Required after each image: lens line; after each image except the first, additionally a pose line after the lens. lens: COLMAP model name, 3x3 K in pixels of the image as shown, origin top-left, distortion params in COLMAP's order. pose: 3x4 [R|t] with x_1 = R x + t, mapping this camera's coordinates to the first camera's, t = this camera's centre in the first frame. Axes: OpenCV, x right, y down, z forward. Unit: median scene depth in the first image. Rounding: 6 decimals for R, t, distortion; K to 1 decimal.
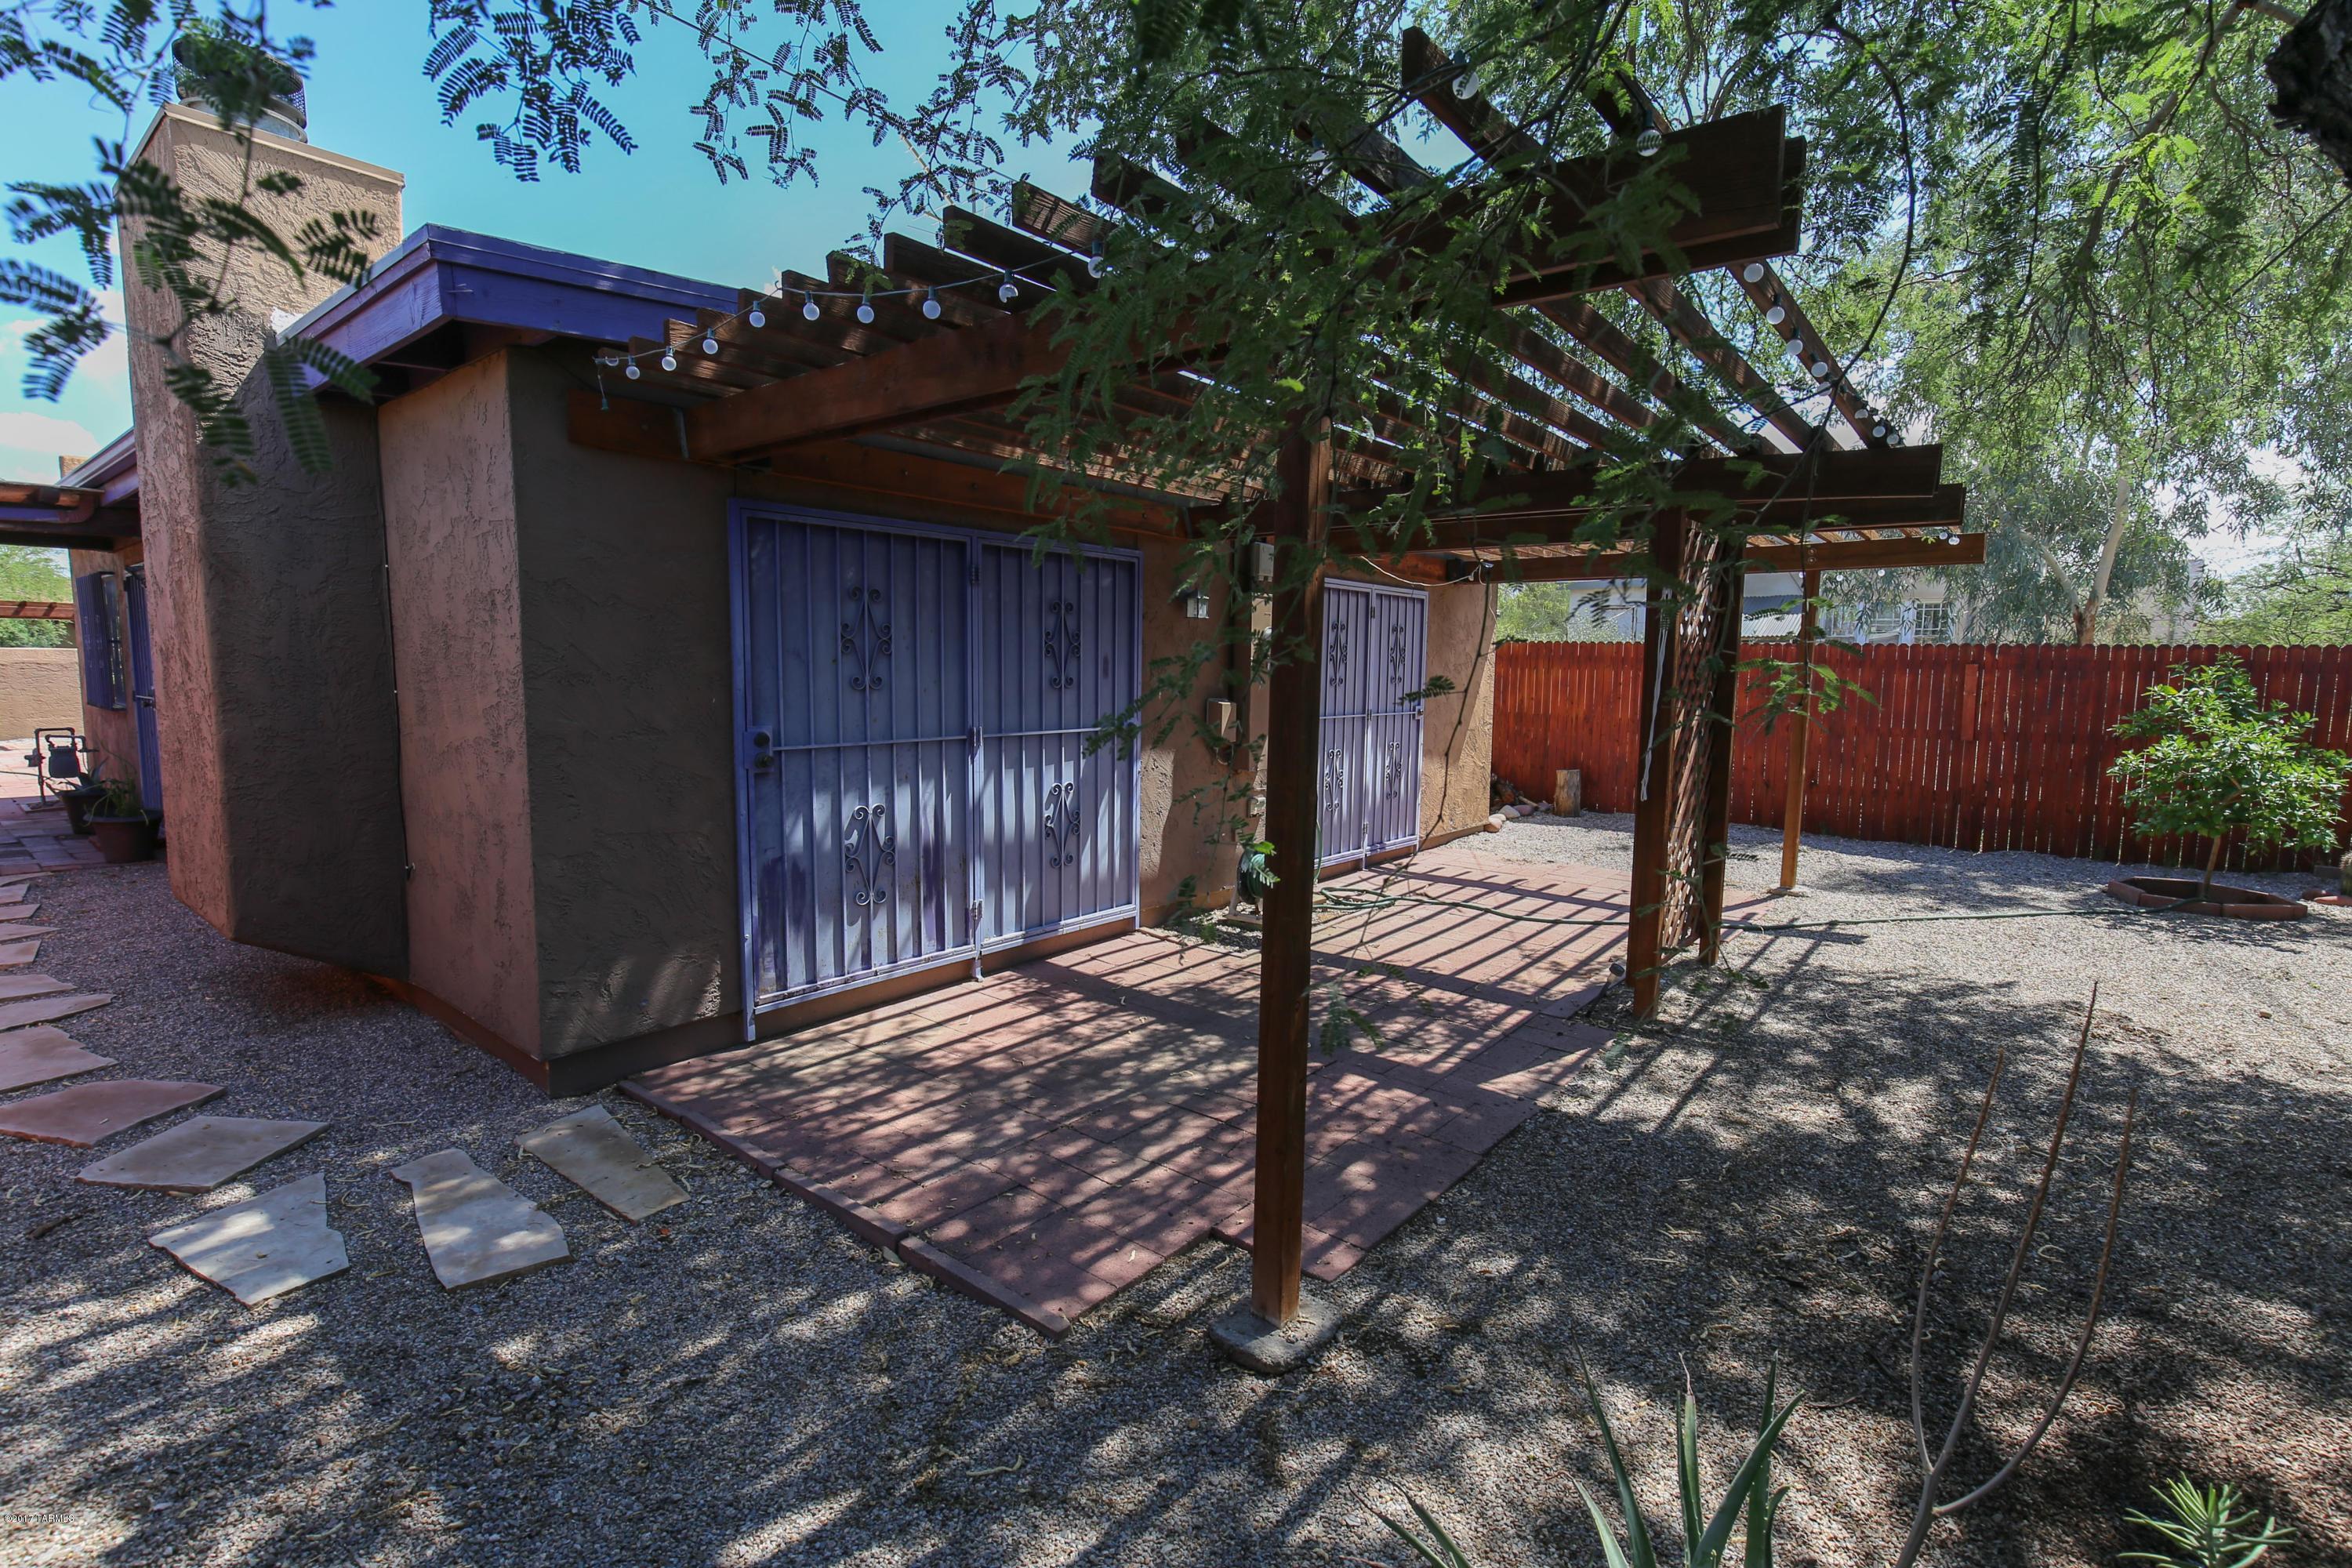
lens RADIAL K [[1074.0, 0, 1175.7], [0, 1074.0, 783.9], [0, 0, 1]] dist [-0.009919, 0.005131]
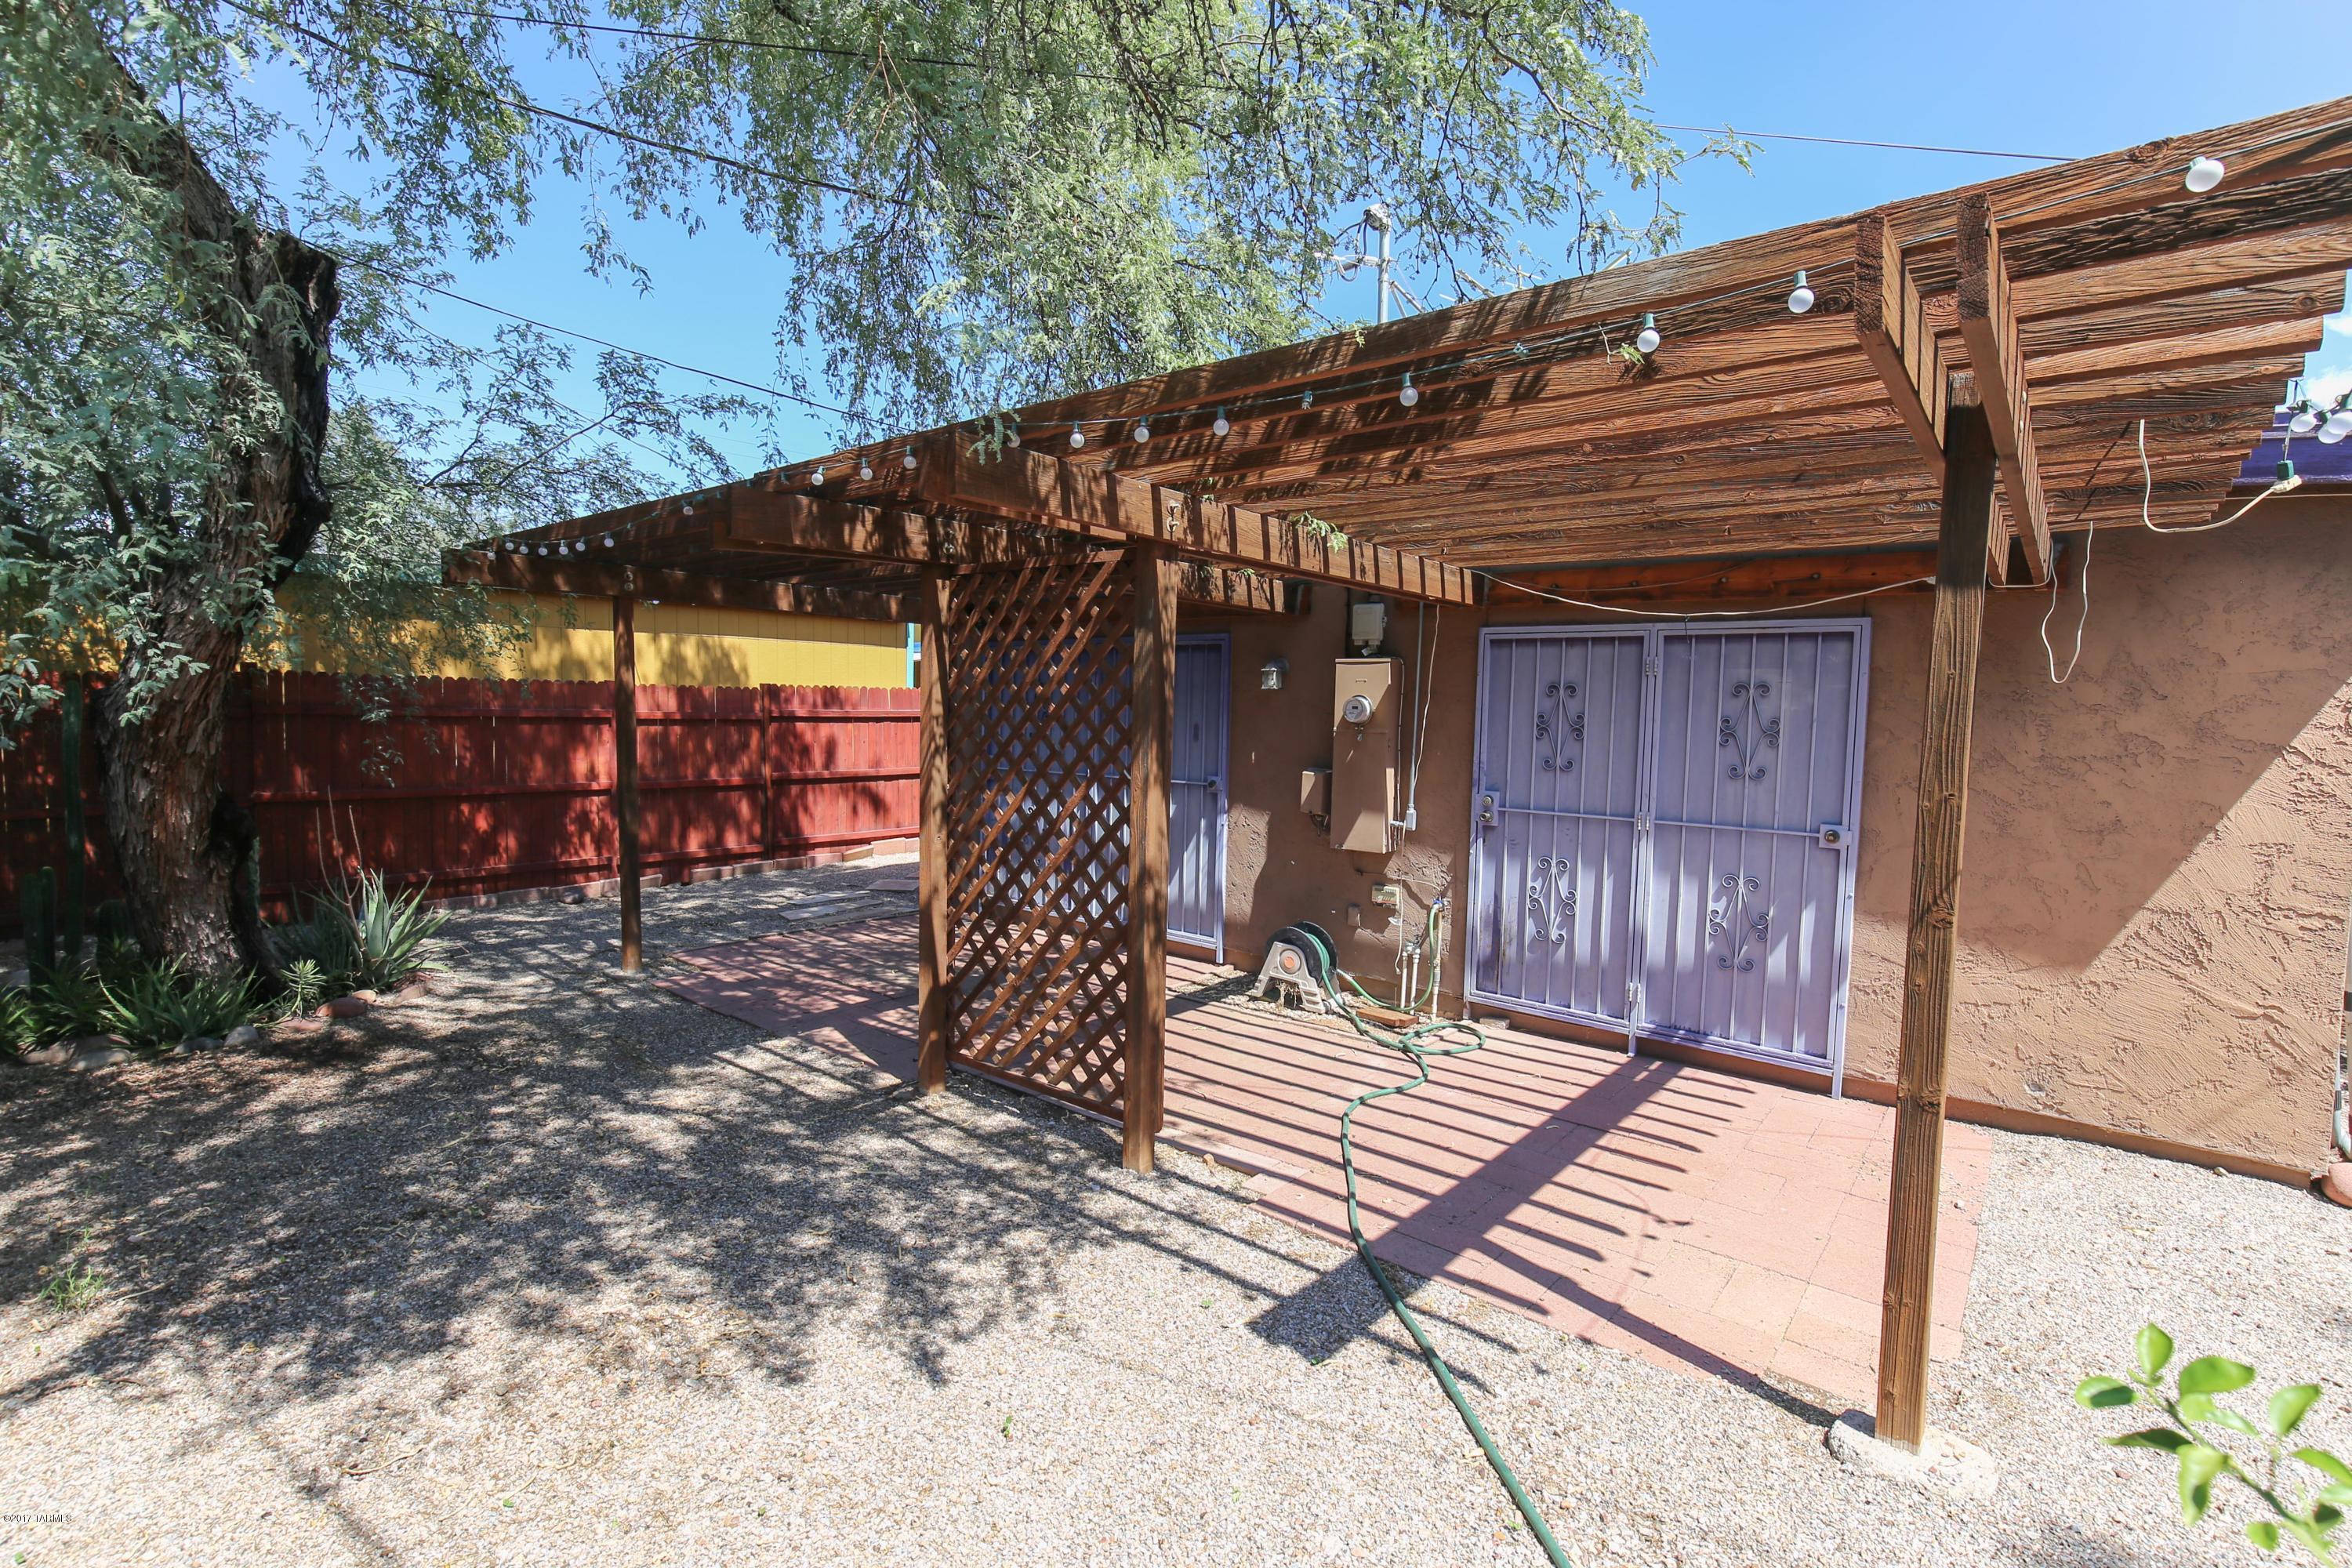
lens RADIAL K [[1074.0, 0, 1179.1], [0, 1074.0, 782.4], [0, 0, 1]] dist [-0.009919, 0.005131]
pose [[-0.007220, 0.054379, -0.998494, 1.587308], [-0.135173, 0.989302, 0.054855, -0.160385], [0.990796, 0.135366, 0.000208, 1.356103]]
